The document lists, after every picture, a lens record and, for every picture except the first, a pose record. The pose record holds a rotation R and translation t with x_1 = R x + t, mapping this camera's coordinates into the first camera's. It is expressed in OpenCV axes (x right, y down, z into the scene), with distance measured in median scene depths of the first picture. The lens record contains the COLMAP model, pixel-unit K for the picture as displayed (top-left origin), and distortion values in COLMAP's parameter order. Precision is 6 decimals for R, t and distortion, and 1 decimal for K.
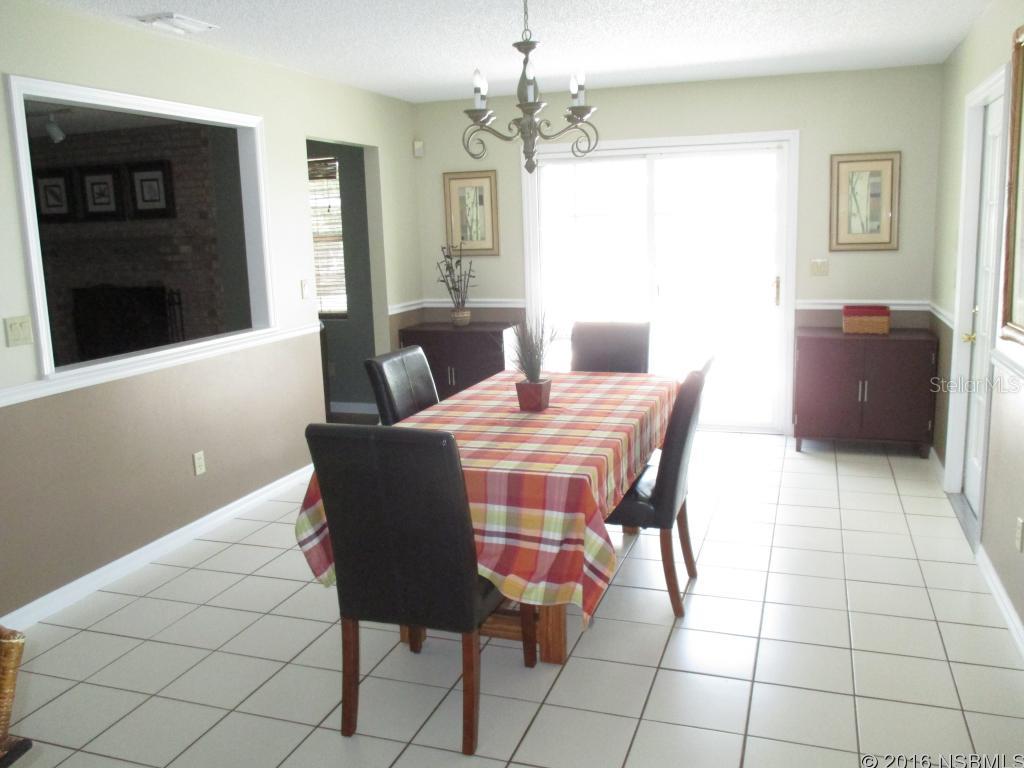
lens RADIAL K [[854.6, 0, 529.4], [0, 854.6, 371.7], [0, 0, 1]] dist [-0.043372, 0.001306]
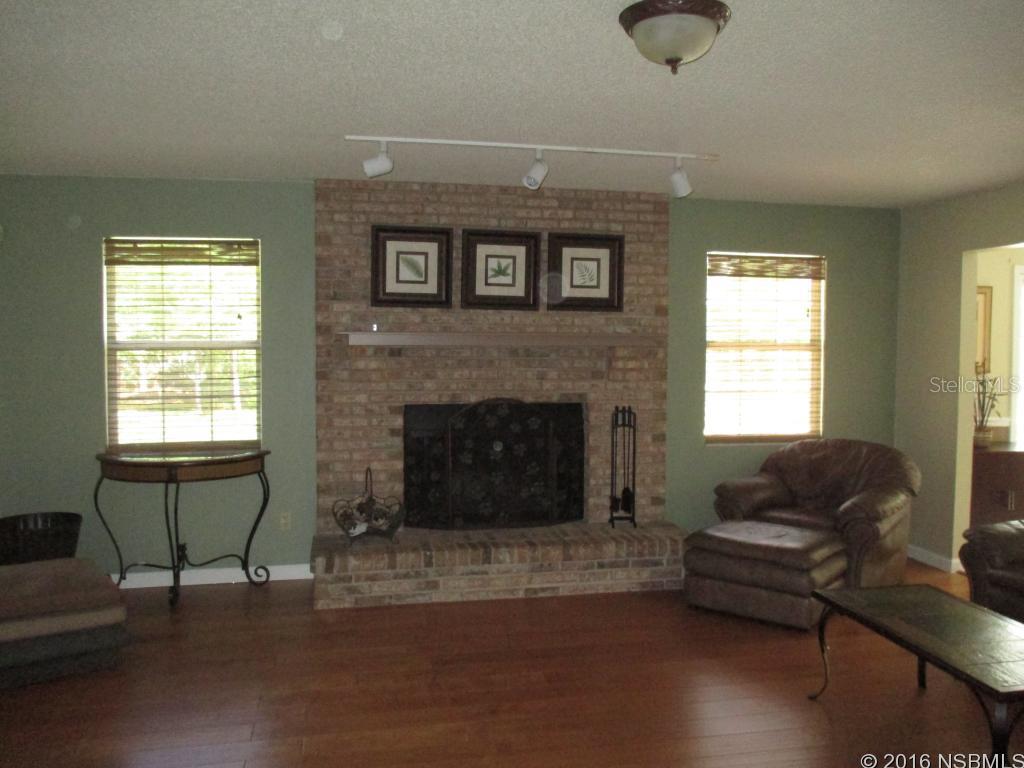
lens RADIAL K [[854.6, 0, 529.4], [0, 854.6, 371.7], [0, 0, 1]] dist [-0.043372, 0.001306]
pose [[0.869455, 0.018954, 0.493648, -0.856005], [0.041227, 0.992994, -0.110739, -0.047259], [-0.492288, 0.116634, 0.862583, 0.386345]]
